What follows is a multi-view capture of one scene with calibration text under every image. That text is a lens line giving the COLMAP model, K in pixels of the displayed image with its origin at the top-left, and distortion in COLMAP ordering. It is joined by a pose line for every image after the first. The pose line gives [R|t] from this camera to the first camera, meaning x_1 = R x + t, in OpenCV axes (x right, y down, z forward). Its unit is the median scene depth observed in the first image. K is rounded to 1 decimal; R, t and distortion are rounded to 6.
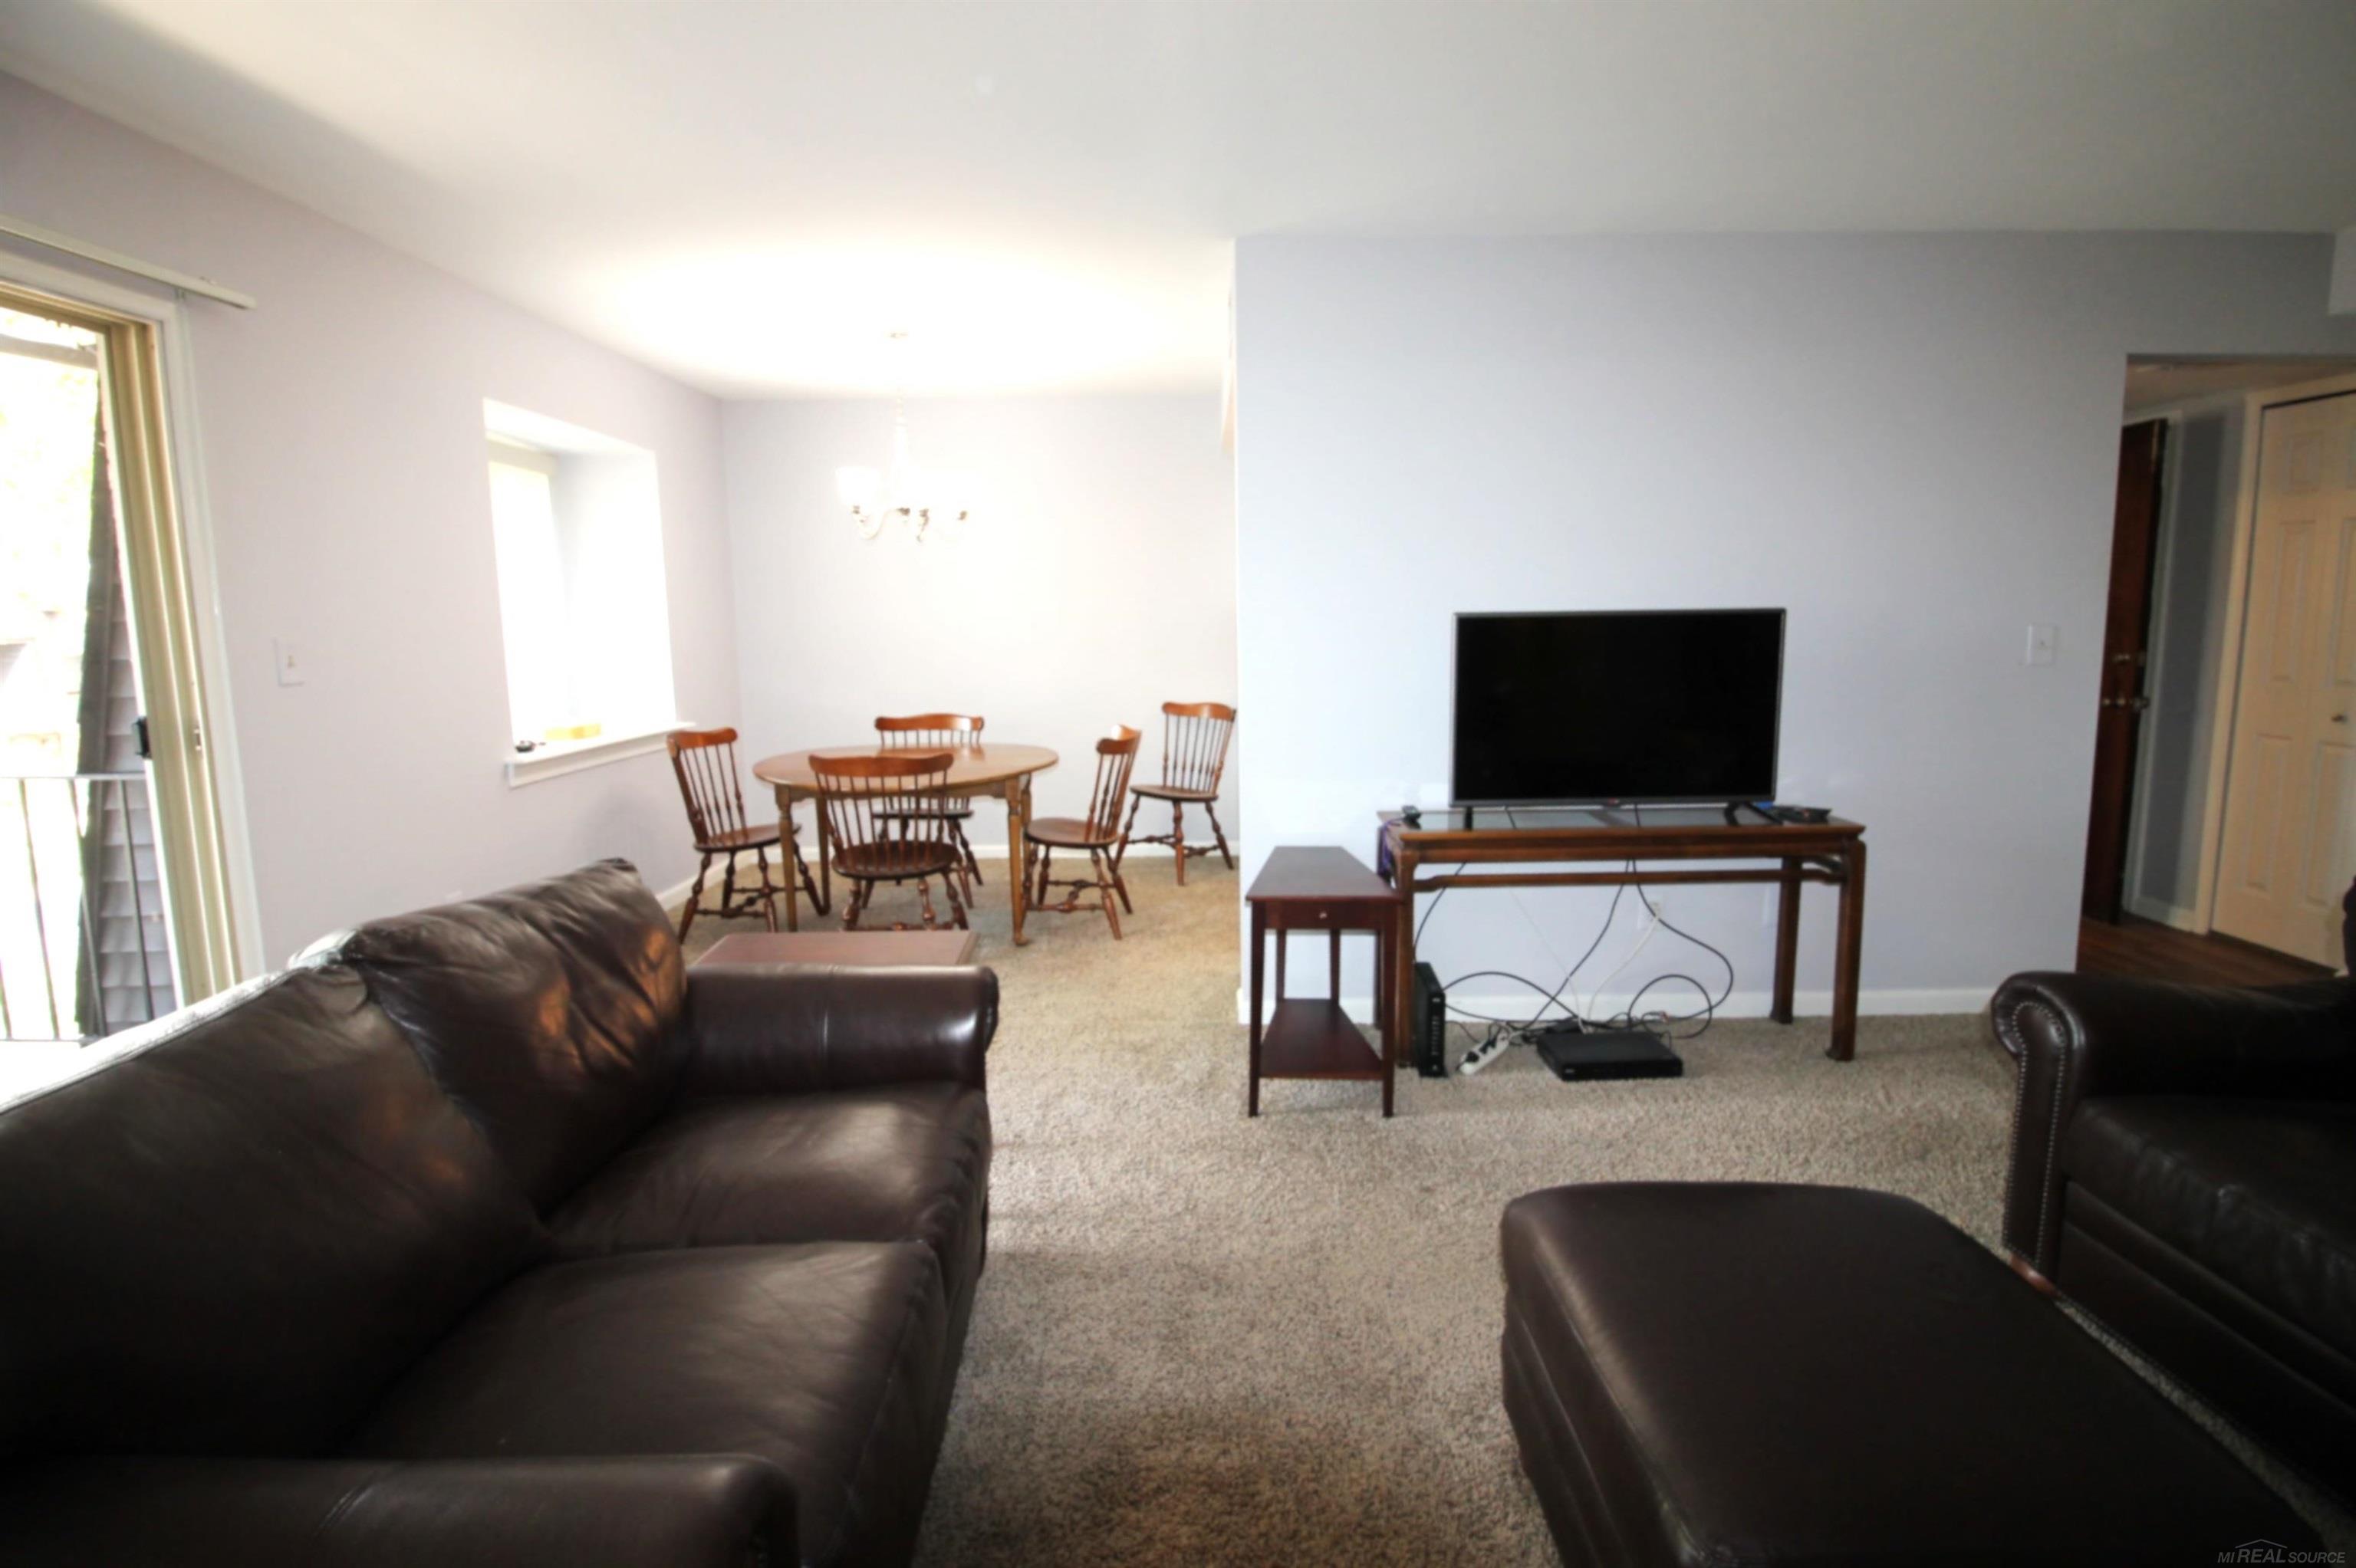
lens RADIAL K [[1133.6, 0, 1147.6], [0, 1133.6, 748.8], [0, 0, 1]] dist [-0.015495, -0.006336]
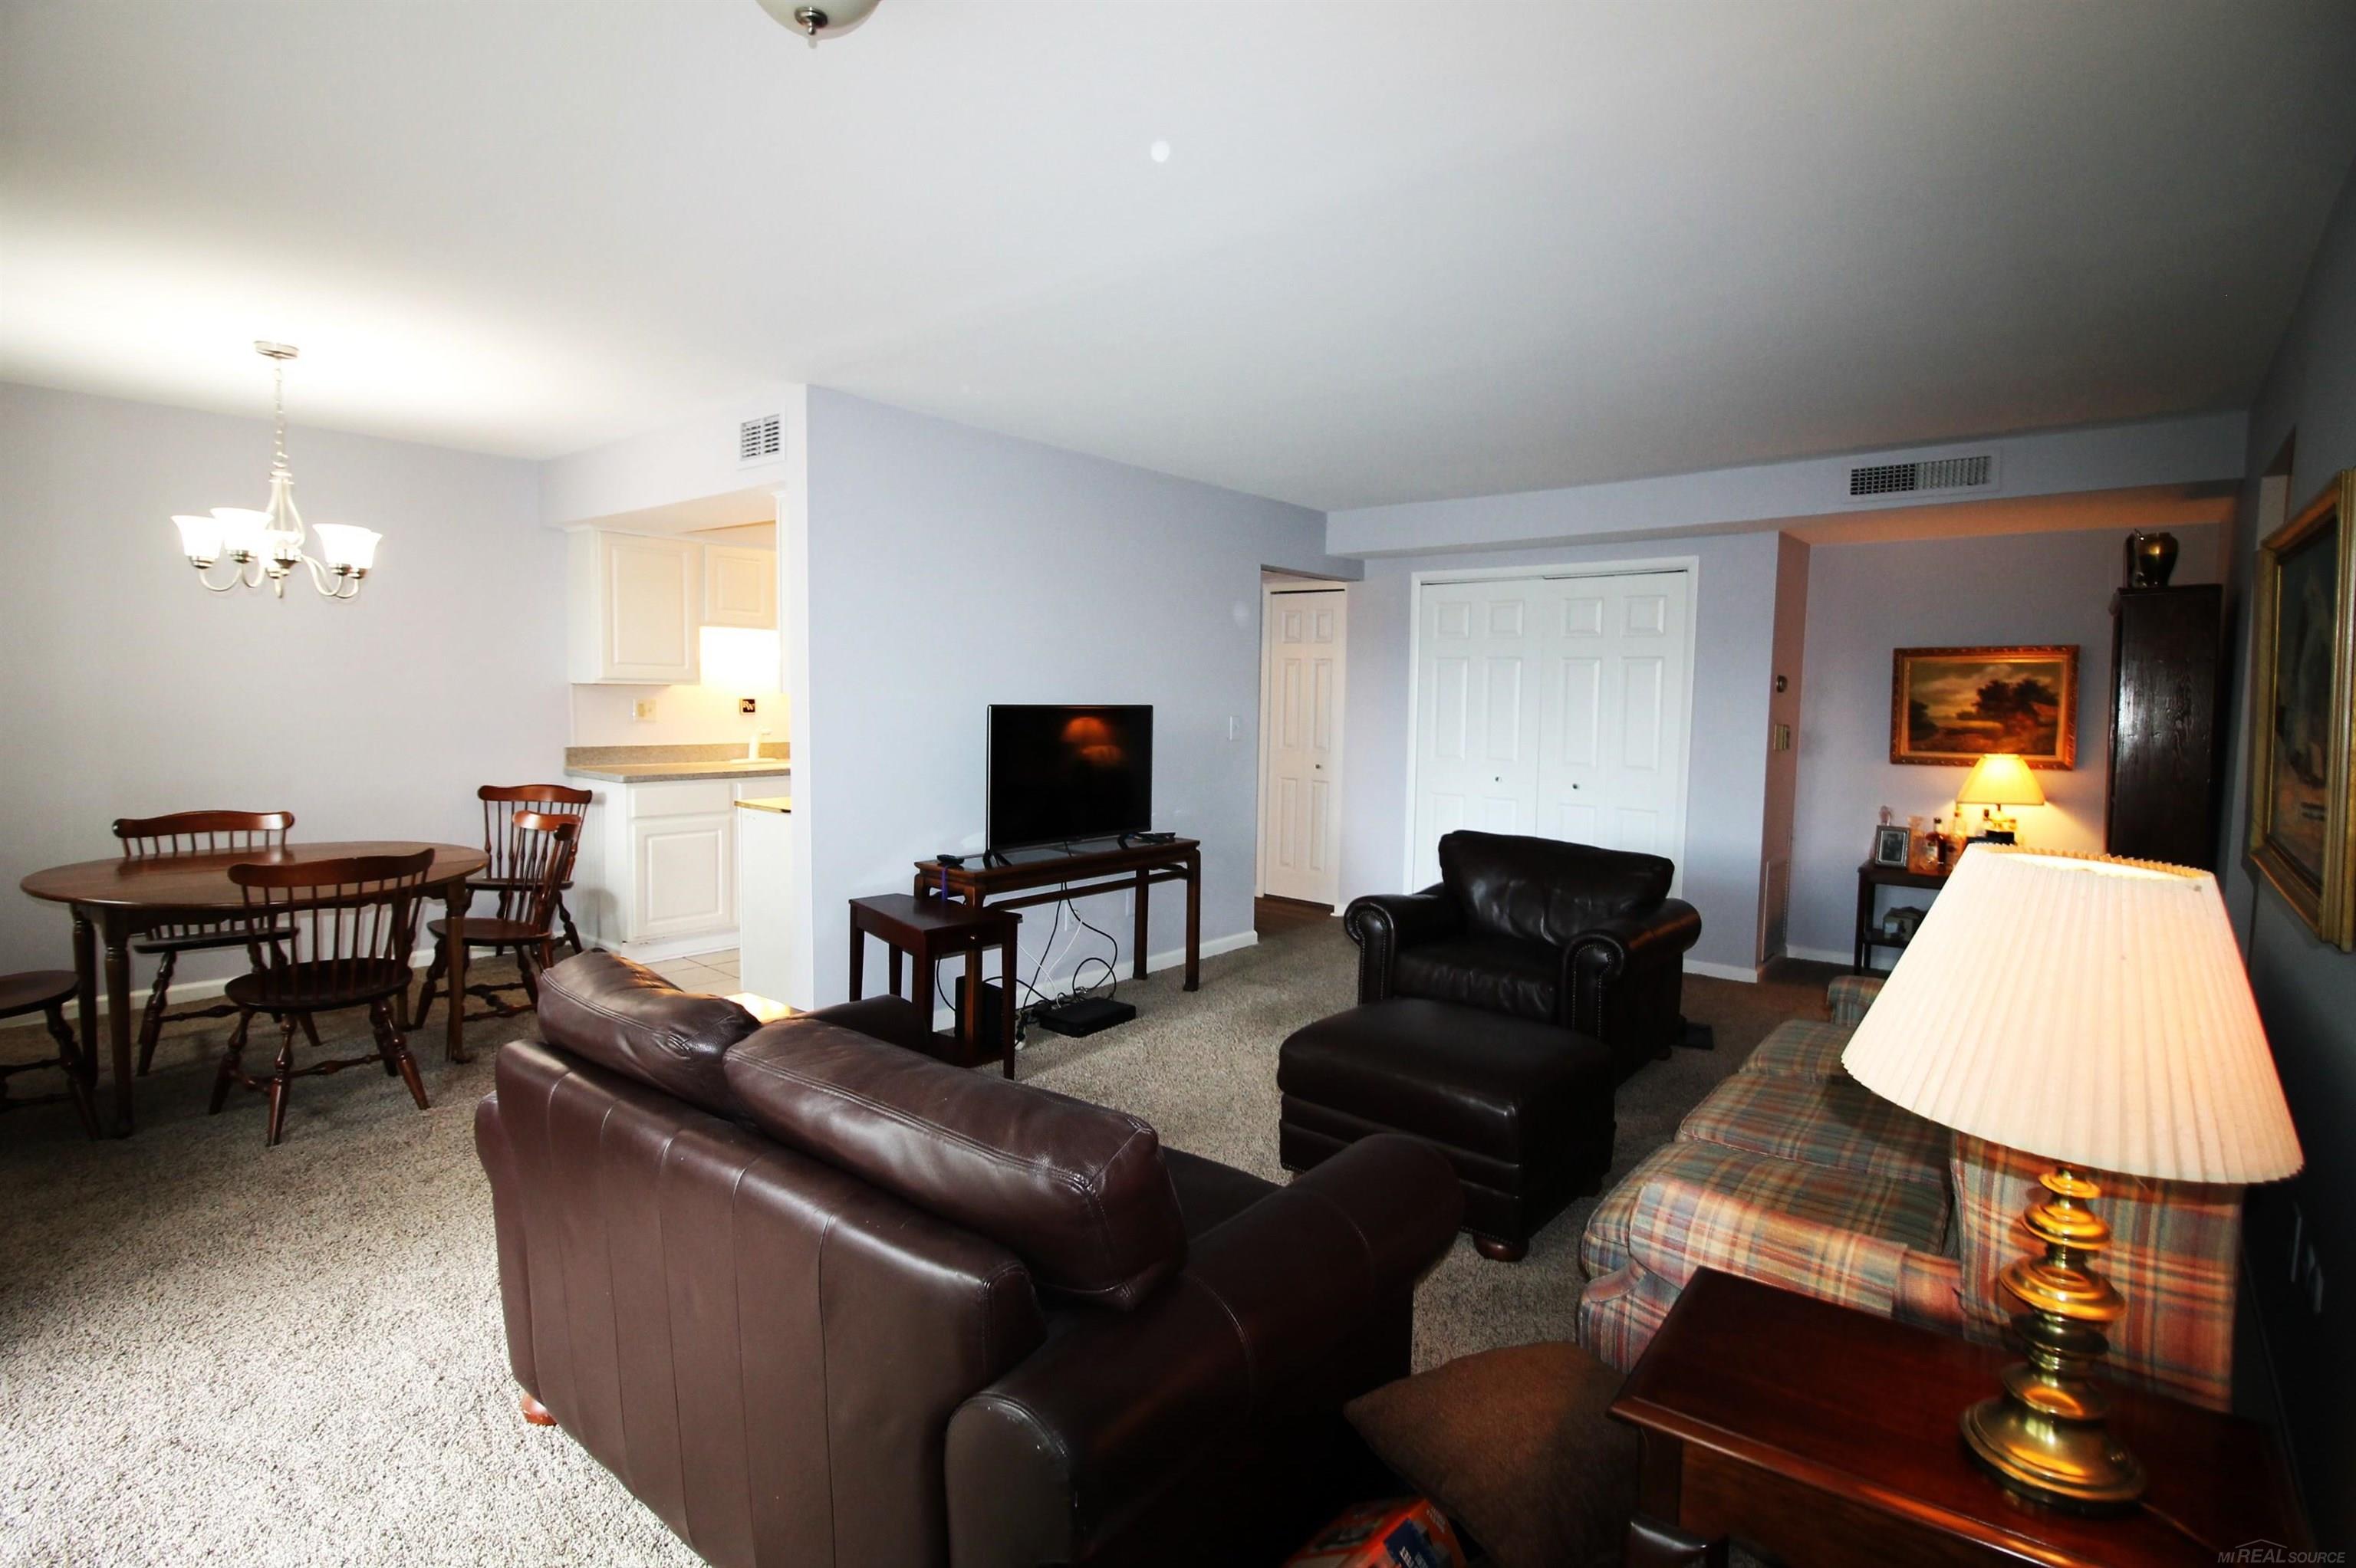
lens RADIAL K [[1133.6, 0, 1185.4], [0, 1133.6, 785.6], [0, 0, 1]] dist [-0.015495, -0.006336]
pose [[0.608692, -0.033634, 0.792693, -0.599059], [0.063468, 0.997963, -0.006393, -0.001609], [-0.790864, 0.054202, 0.609587, 0.015641]]
